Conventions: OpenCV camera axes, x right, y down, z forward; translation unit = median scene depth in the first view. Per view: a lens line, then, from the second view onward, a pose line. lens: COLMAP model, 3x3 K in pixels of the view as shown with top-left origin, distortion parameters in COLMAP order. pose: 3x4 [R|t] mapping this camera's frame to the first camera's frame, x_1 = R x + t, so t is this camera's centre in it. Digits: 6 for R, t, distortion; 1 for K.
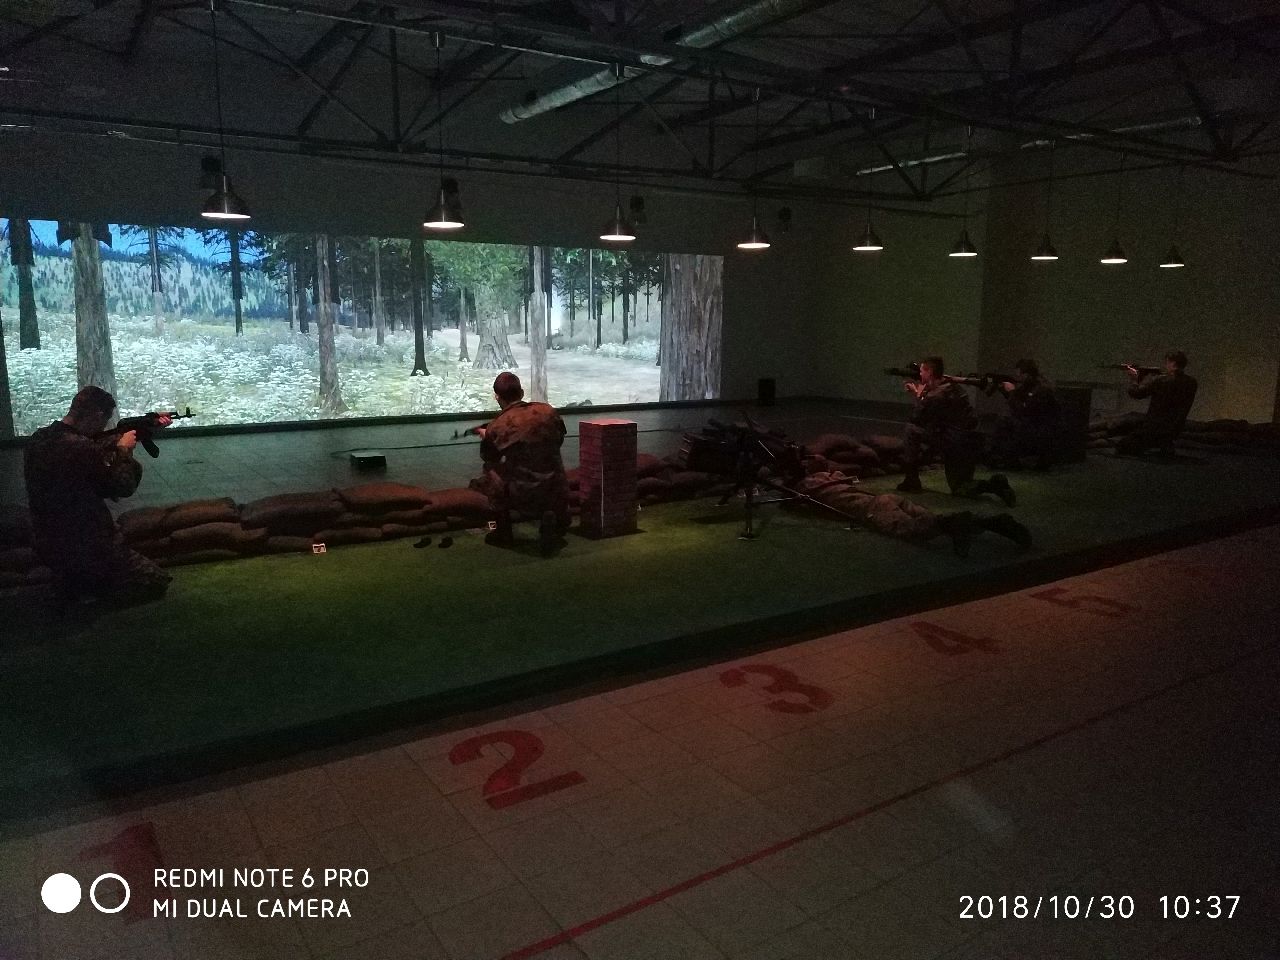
lens RADIAL K [[923.2, 0, 635.3], [0, 923.2, 482.4], [0, 0, 1]] dist [0.049140, -0.083441]
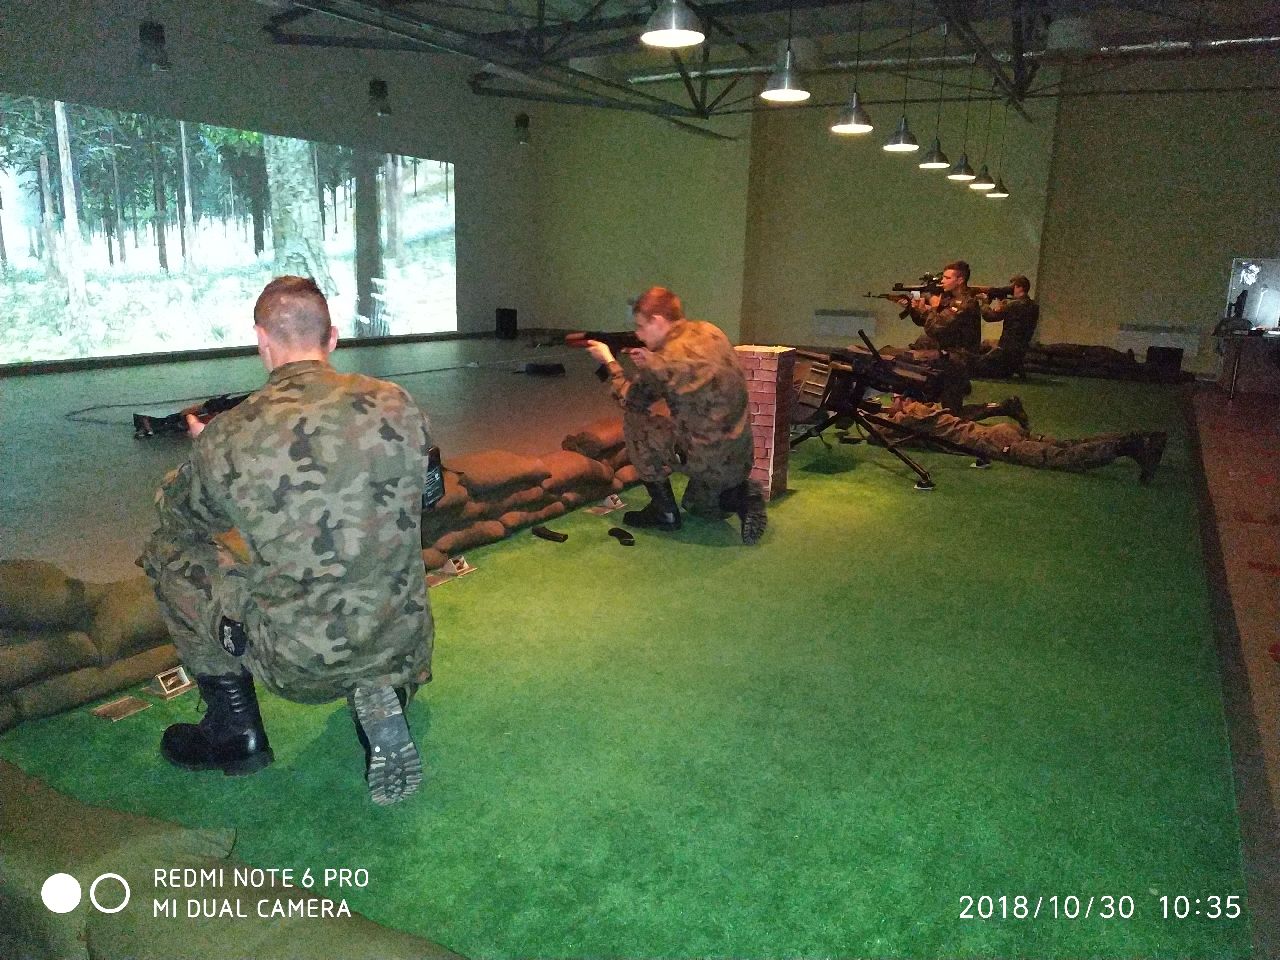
lens RADIAL K [[931.6, 0, 641.4], [0, 931.6, 480.3], [0, 0, 1]] dist [0.042953, -0.074498]
pose [[0.894178, -0.077456, 0.440961, -0.295852], [0.048716, 0.995906, 0.076149, -0.014678], [-0.445054, -0.046609, 0.894290, 0.235771]]
